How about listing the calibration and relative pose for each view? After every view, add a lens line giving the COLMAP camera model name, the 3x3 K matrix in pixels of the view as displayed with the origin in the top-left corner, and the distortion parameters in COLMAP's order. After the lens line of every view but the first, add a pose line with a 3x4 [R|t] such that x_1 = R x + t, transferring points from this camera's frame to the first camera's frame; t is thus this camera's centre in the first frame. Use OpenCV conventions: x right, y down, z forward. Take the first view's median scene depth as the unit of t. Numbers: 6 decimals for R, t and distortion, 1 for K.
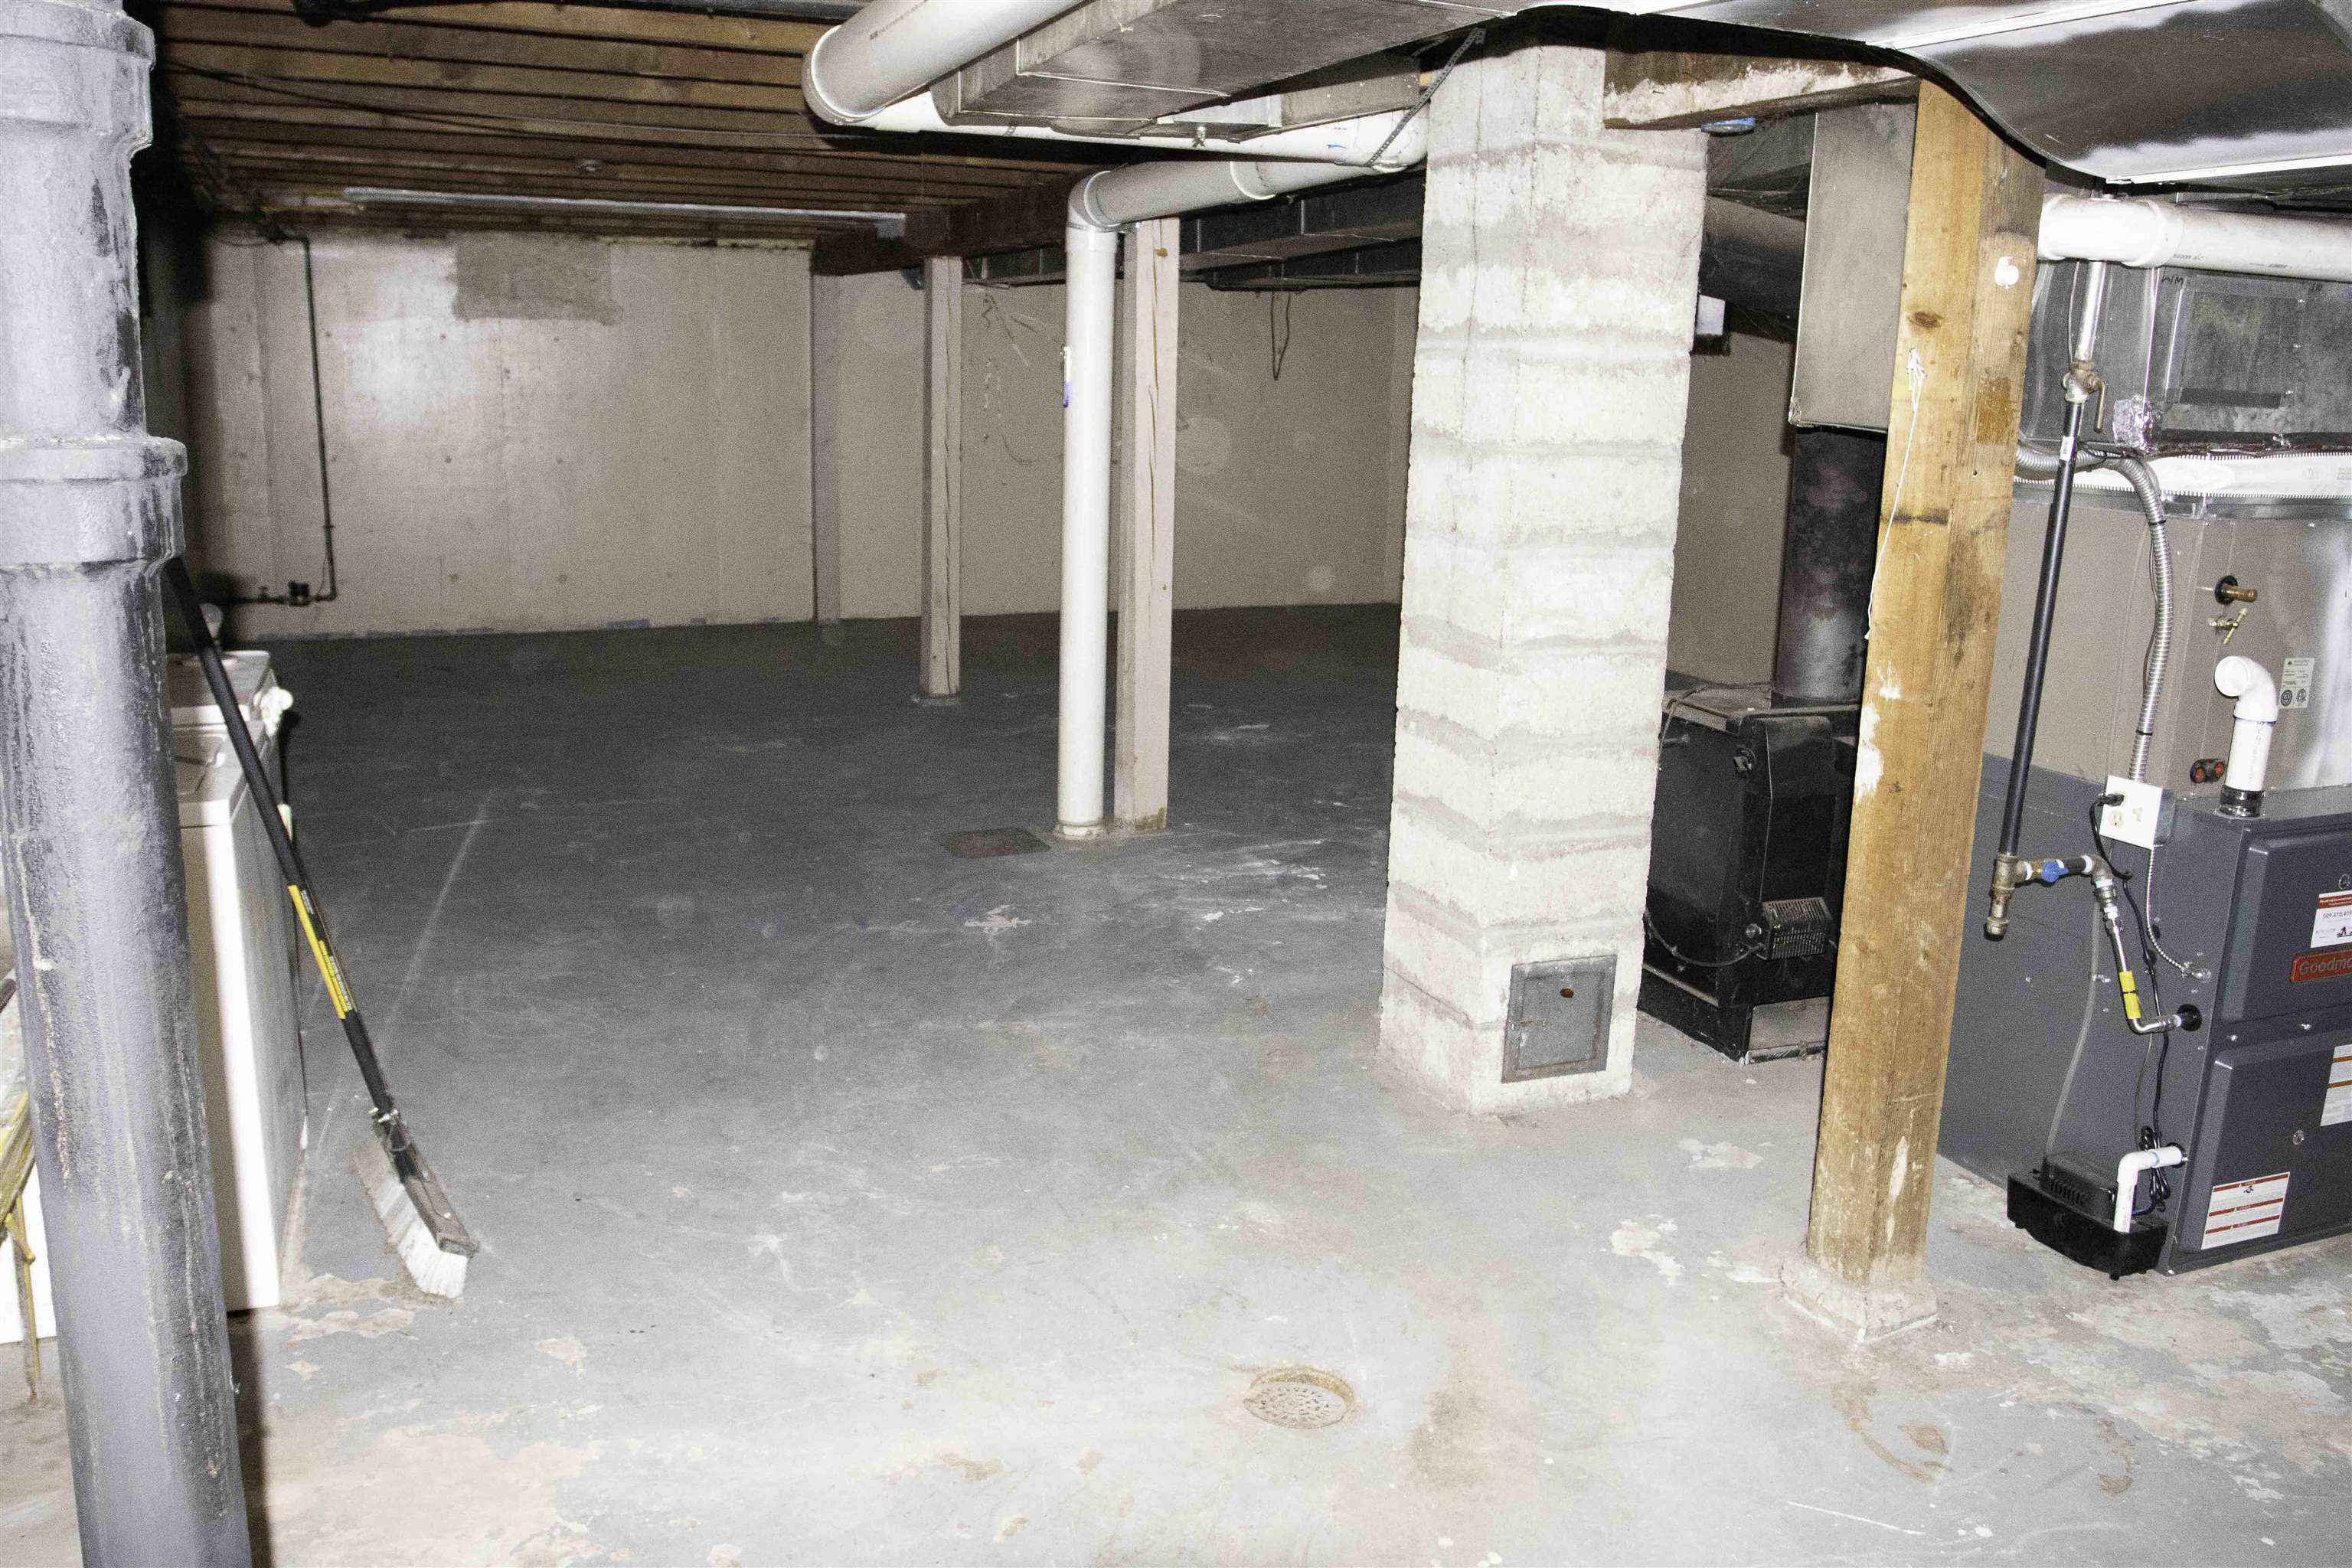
lens RADIAL K [[1833.7, 0, 1167.9], [0, 1833.7, 766.5], [0, 0, 1]] dist [-0.090609, 0.056841]
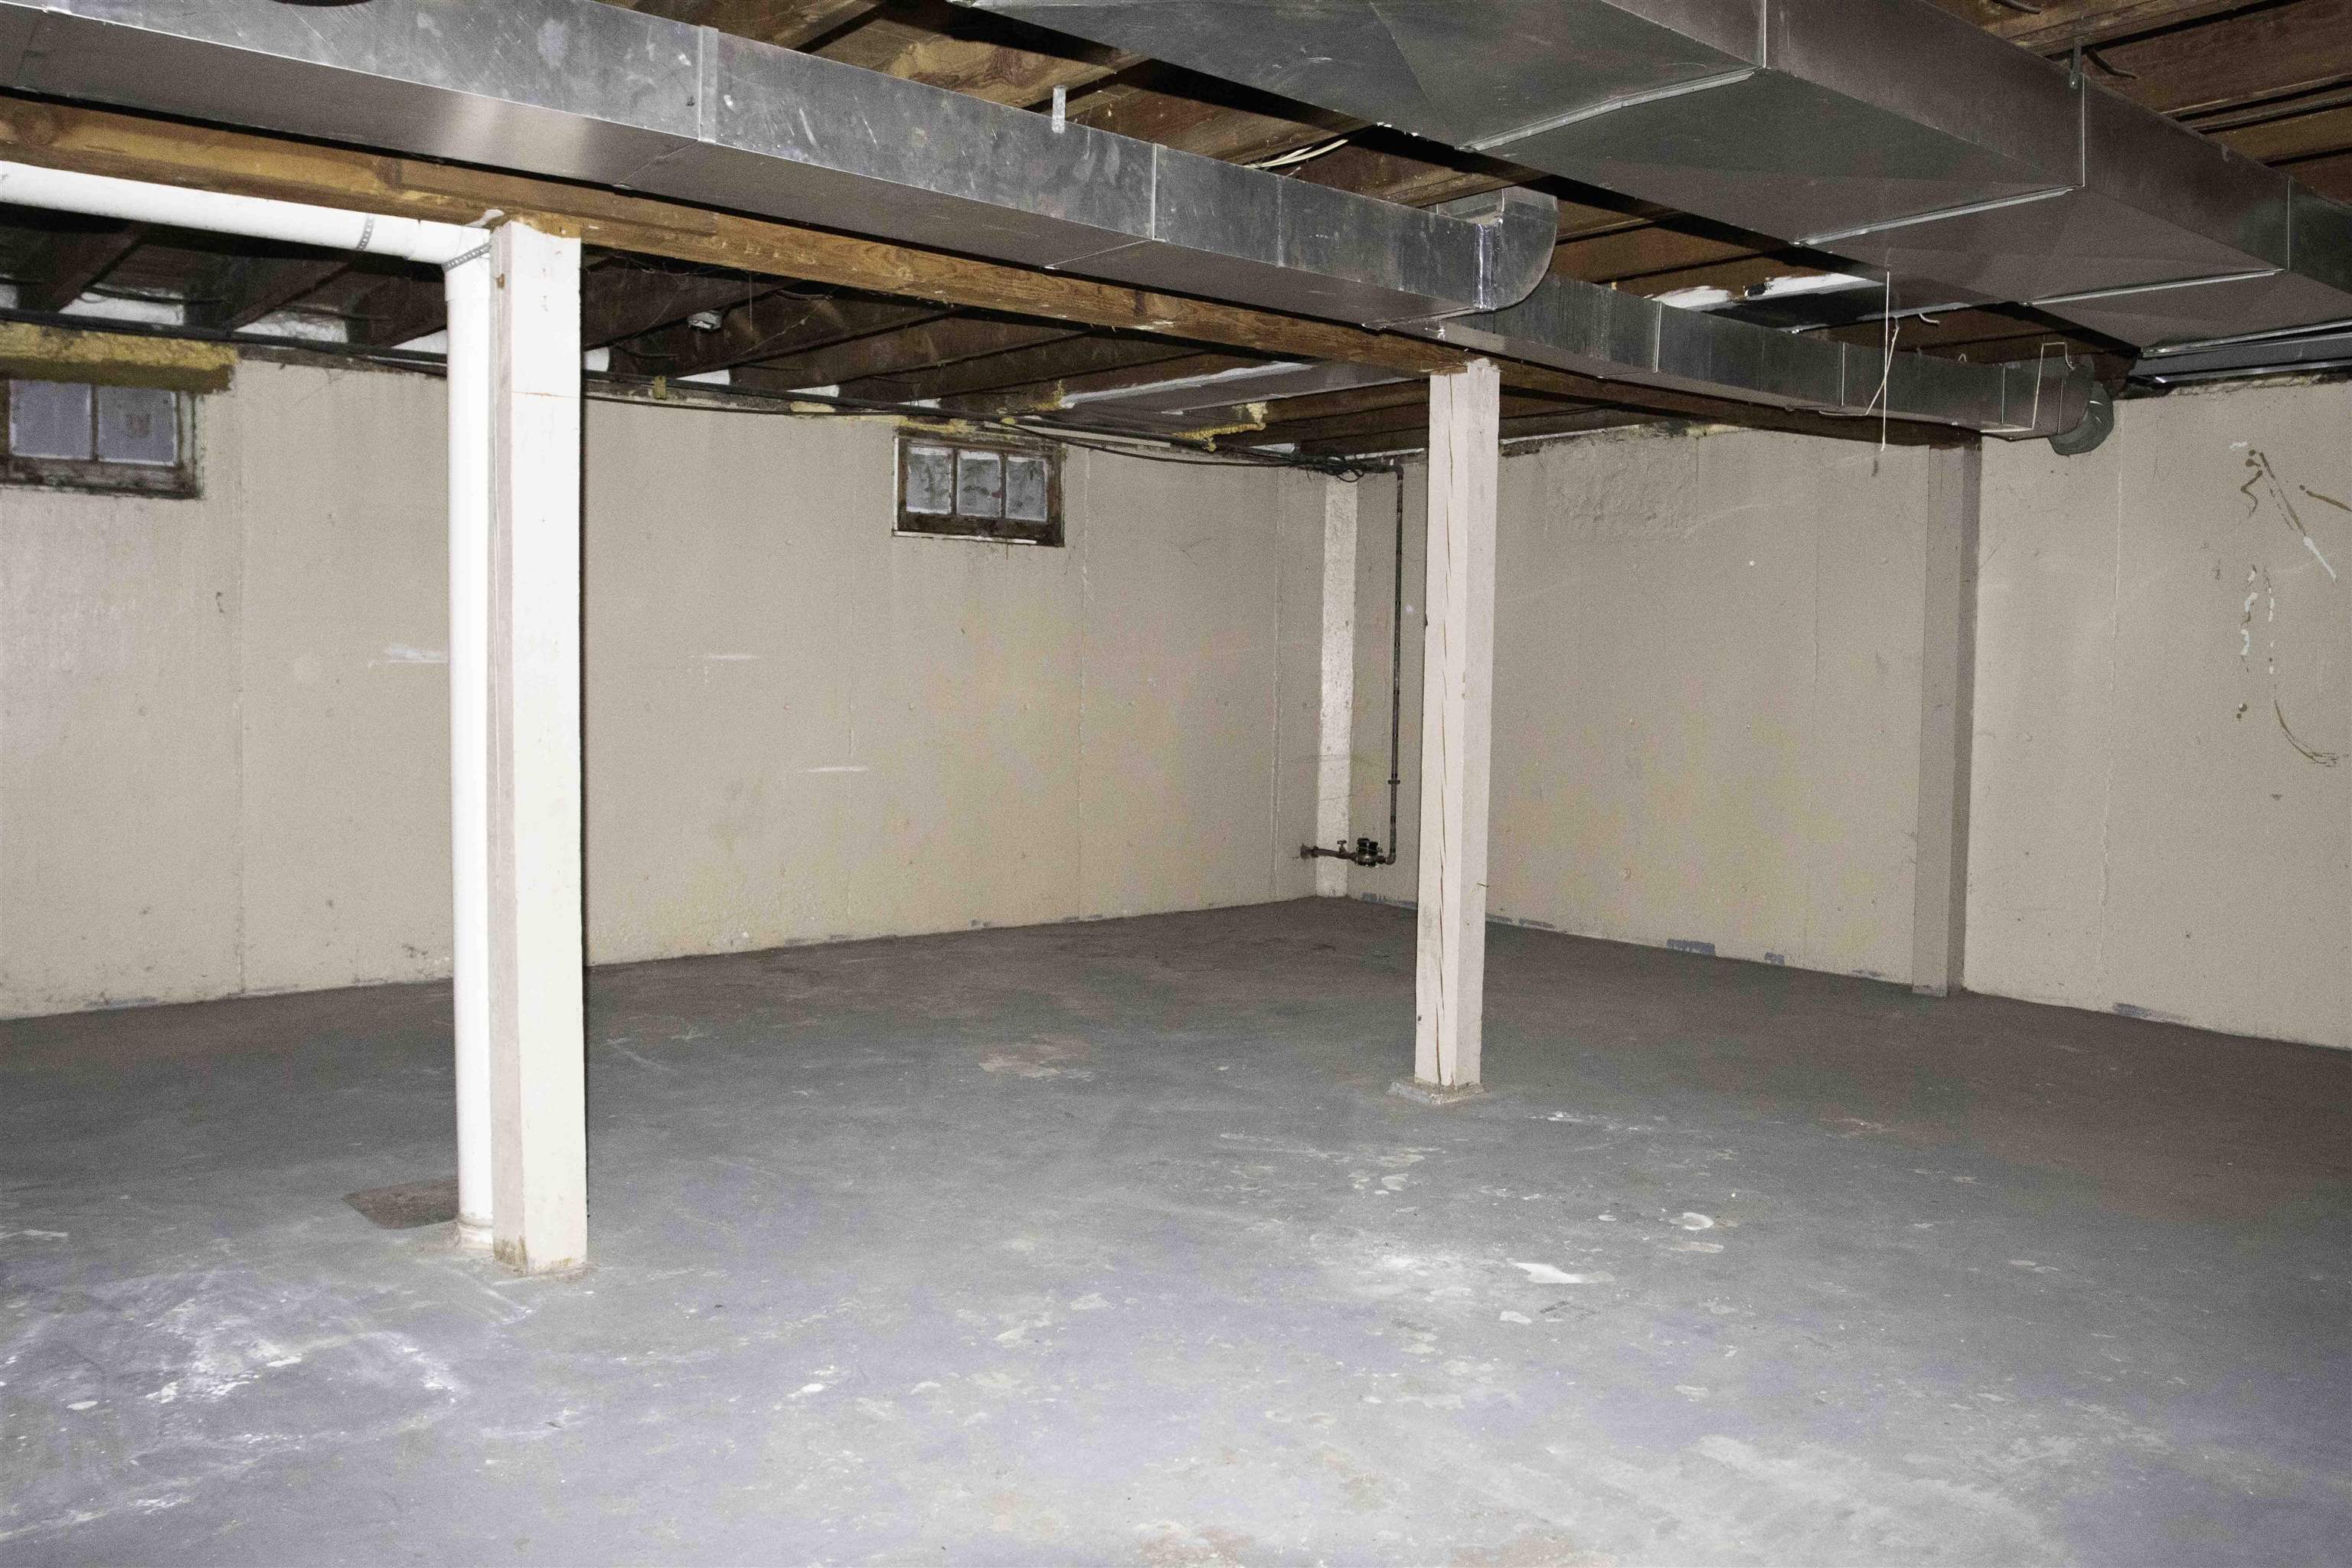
lens RADIAL K [[1833.7, 0, 1167.9], [0, 1833.7, 766.5], [0, 0, 1]] dist [-0.090609, 0.056841]
pose [[0.284140, 0.038032, -0.958028, 0.608666], [-0.210285, 0.977356, -0.023569, -0.155246], [0.935438, 0.208156, 0.285703, 1.029904]]
